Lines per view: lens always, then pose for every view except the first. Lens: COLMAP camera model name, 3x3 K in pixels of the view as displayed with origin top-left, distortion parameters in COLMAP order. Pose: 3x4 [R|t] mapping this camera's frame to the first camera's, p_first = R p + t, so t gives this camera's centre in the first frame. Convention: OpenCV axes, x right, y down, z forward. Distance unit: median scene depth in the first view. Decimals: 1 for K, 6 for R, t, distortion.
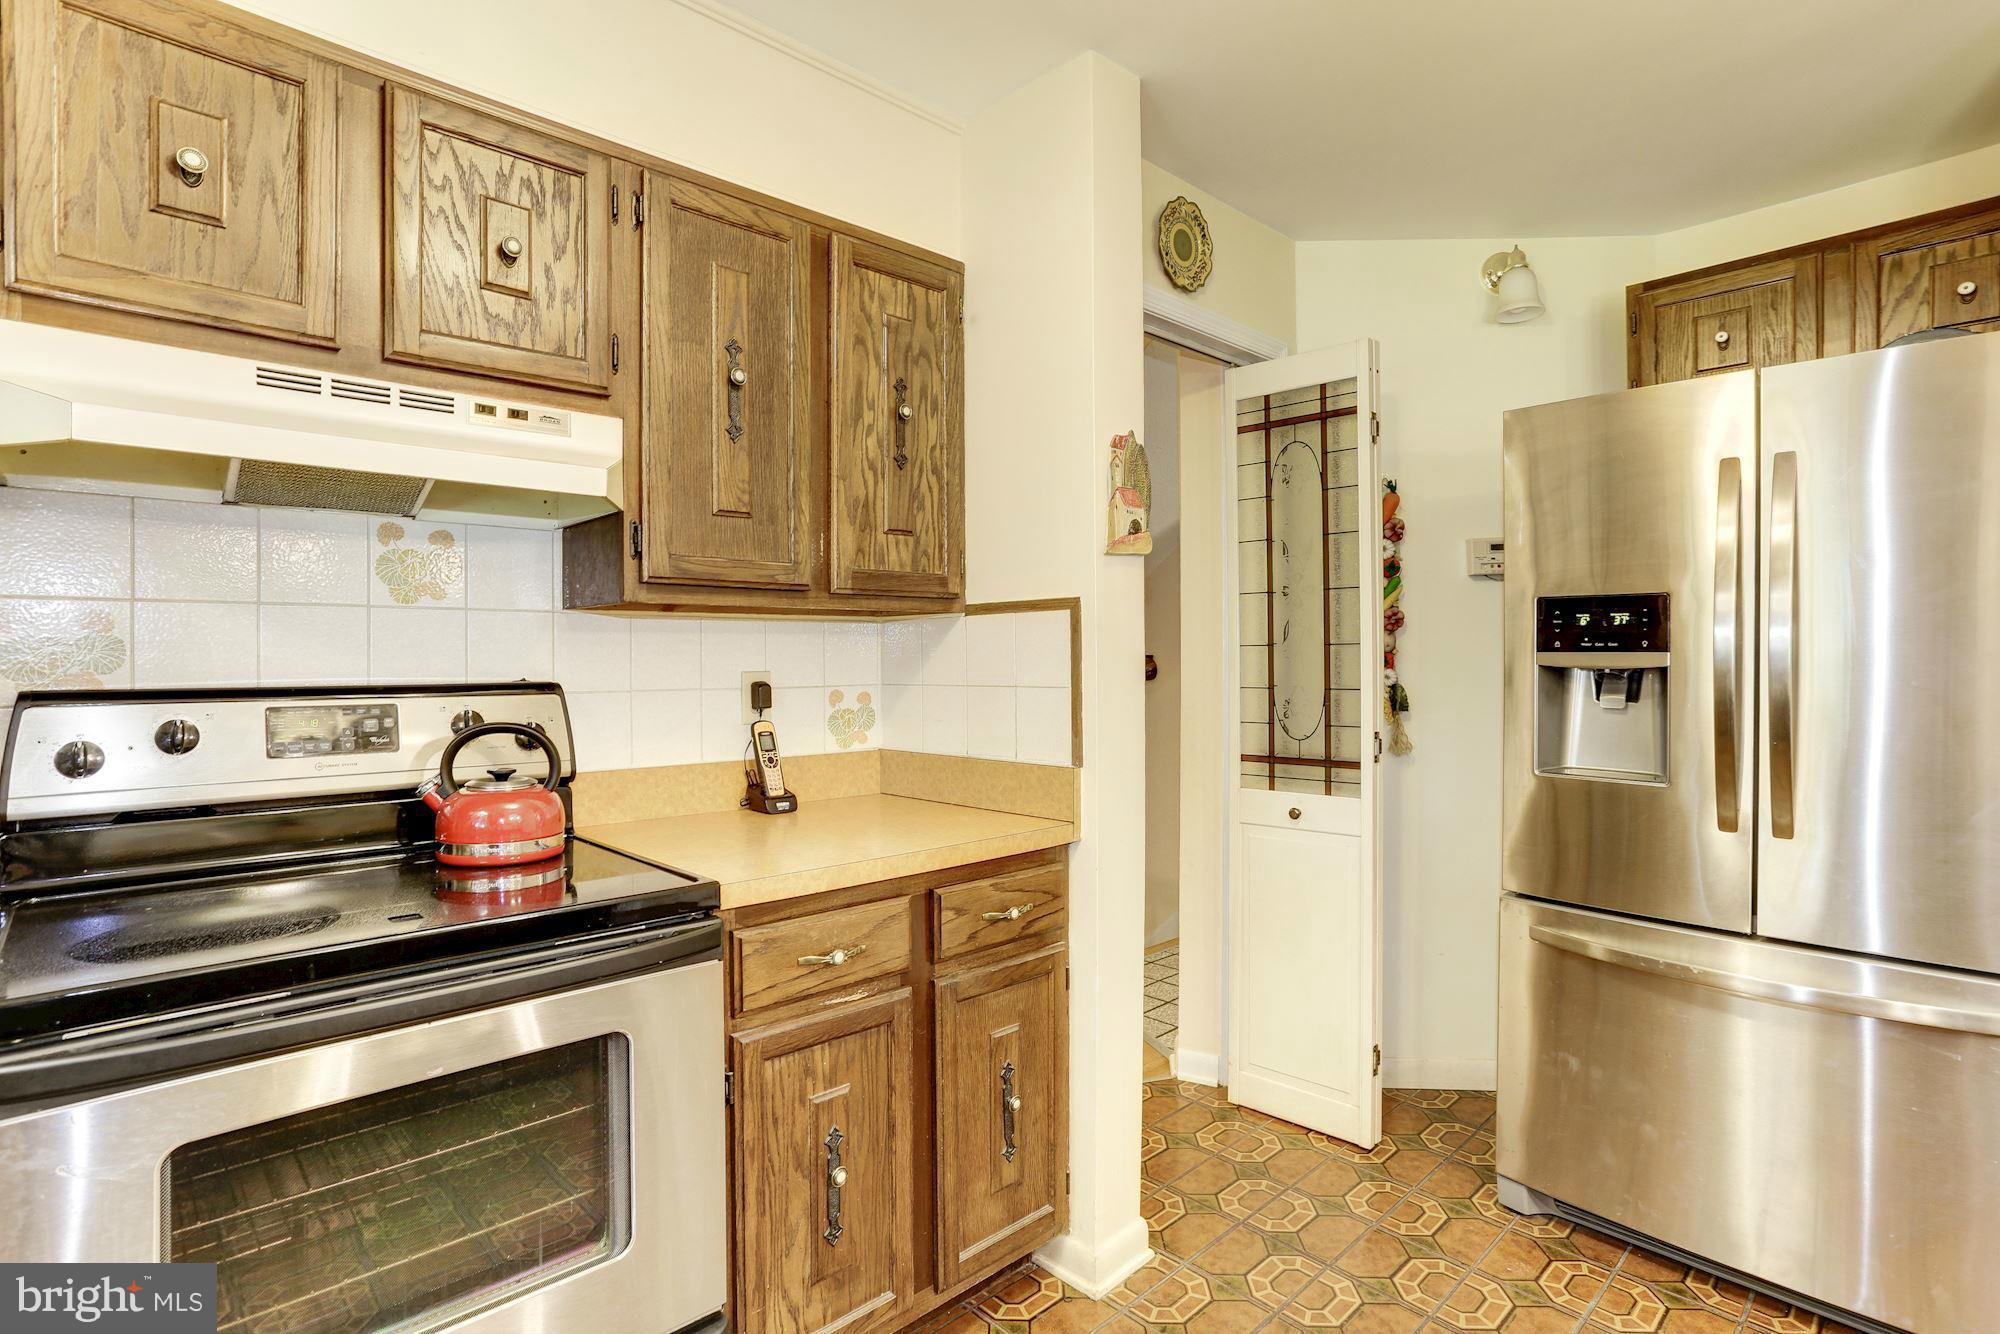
lens RADIAL K [[1159.8, 0, 745.9], [0, 1159.8, 661.4], [0, 0, 1]] dist [-0.033995, 0.000200]
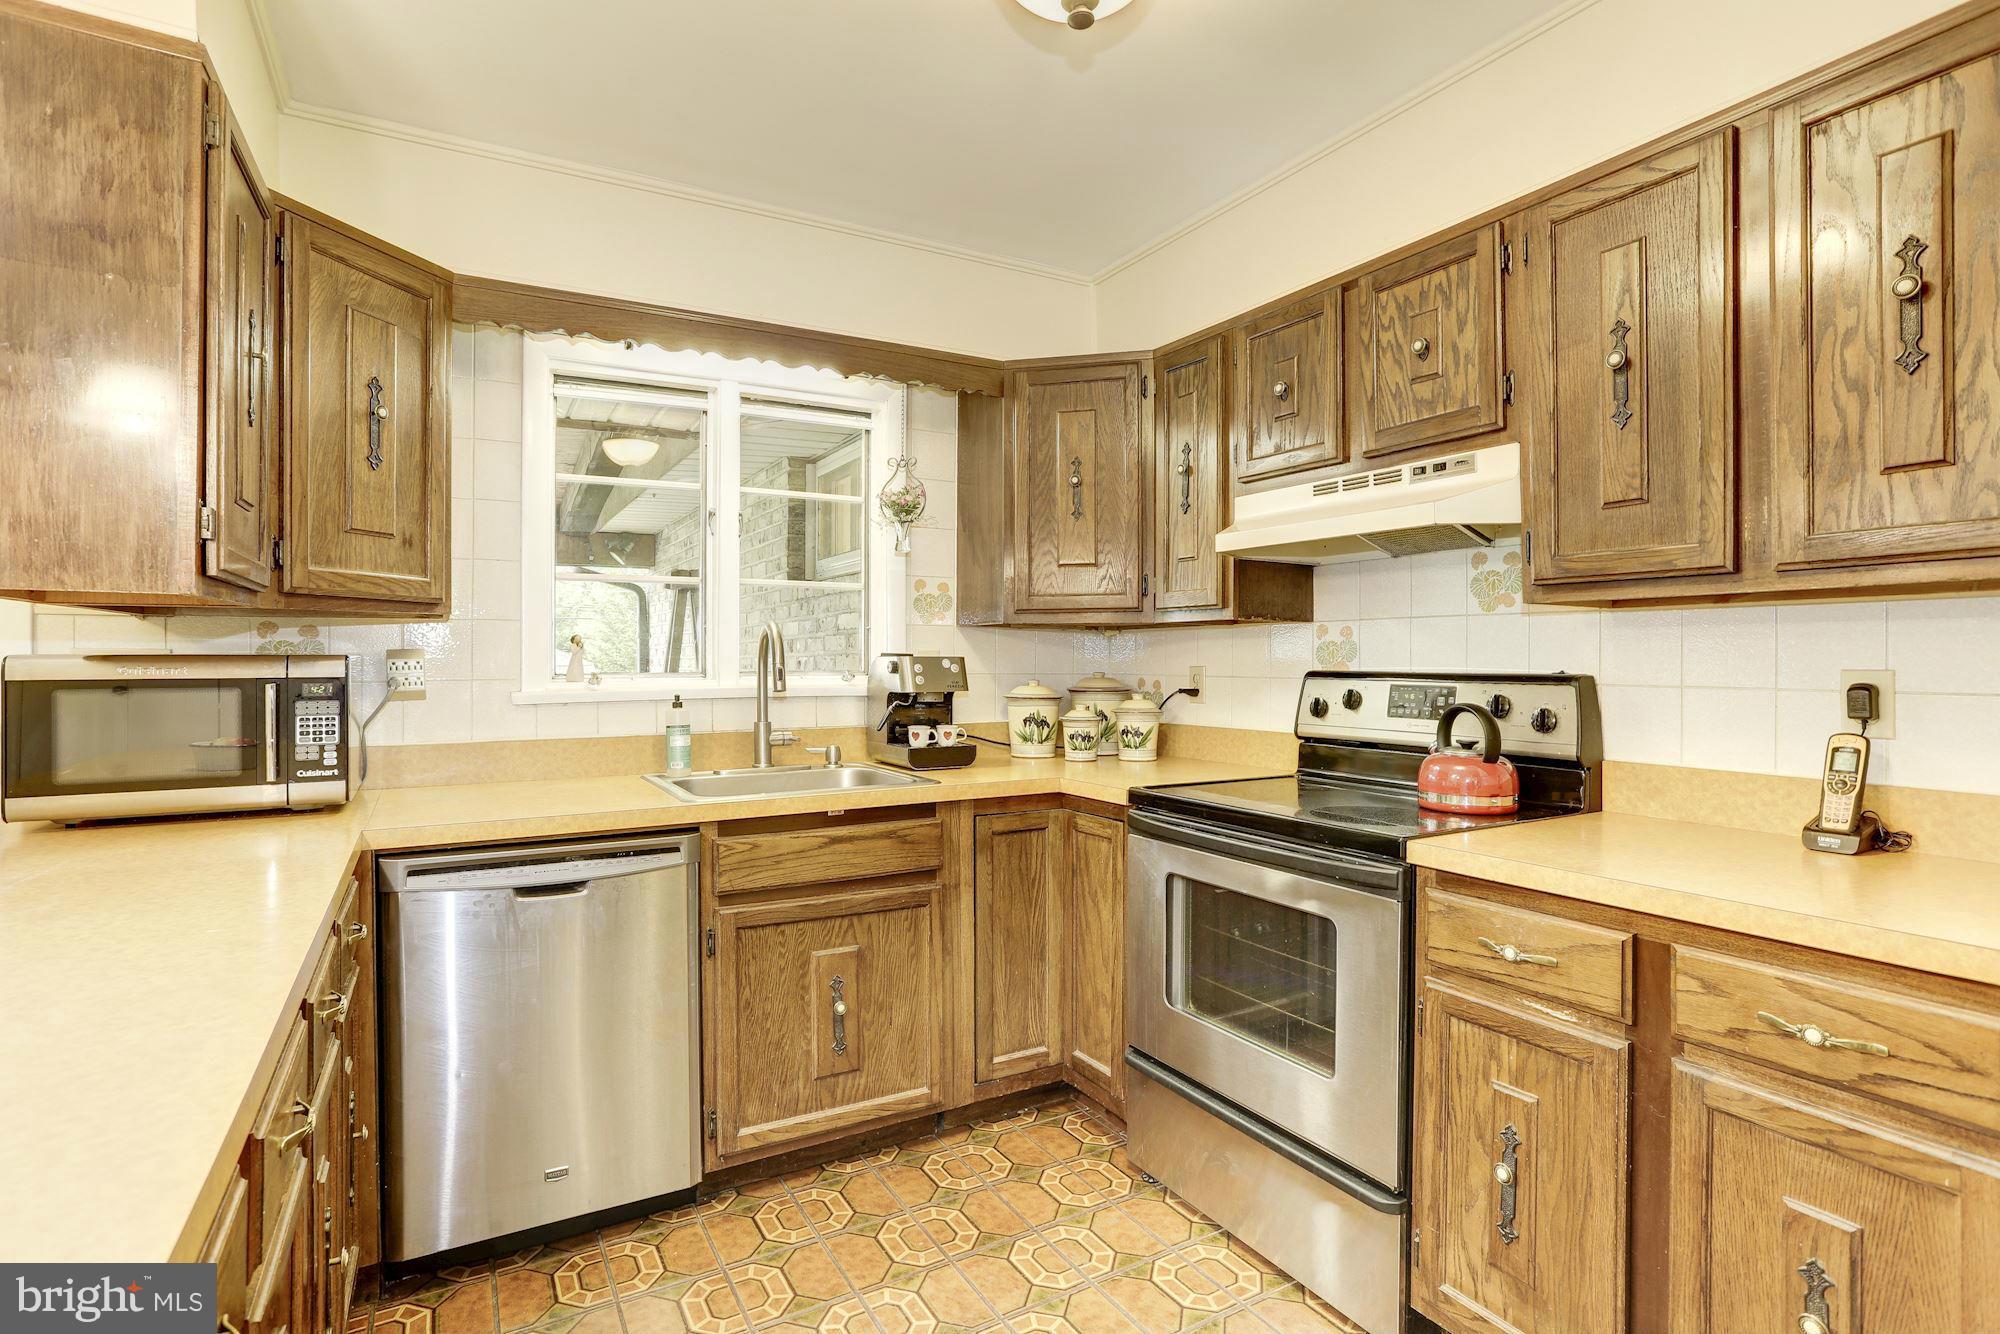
lens RADIAL K [[958.9, 0, 1008.7], [0, 958.9, 653.2], [0, 0, 1]] dist [-0.001280, 0.000254]
pose [[-0.180897, -0.000480, -0.983502, 0.928005], [-0.001709, 0.999999, -0.000174, -0.001801], [0.983501, 0.001649, -0.180897, 0.694629]]
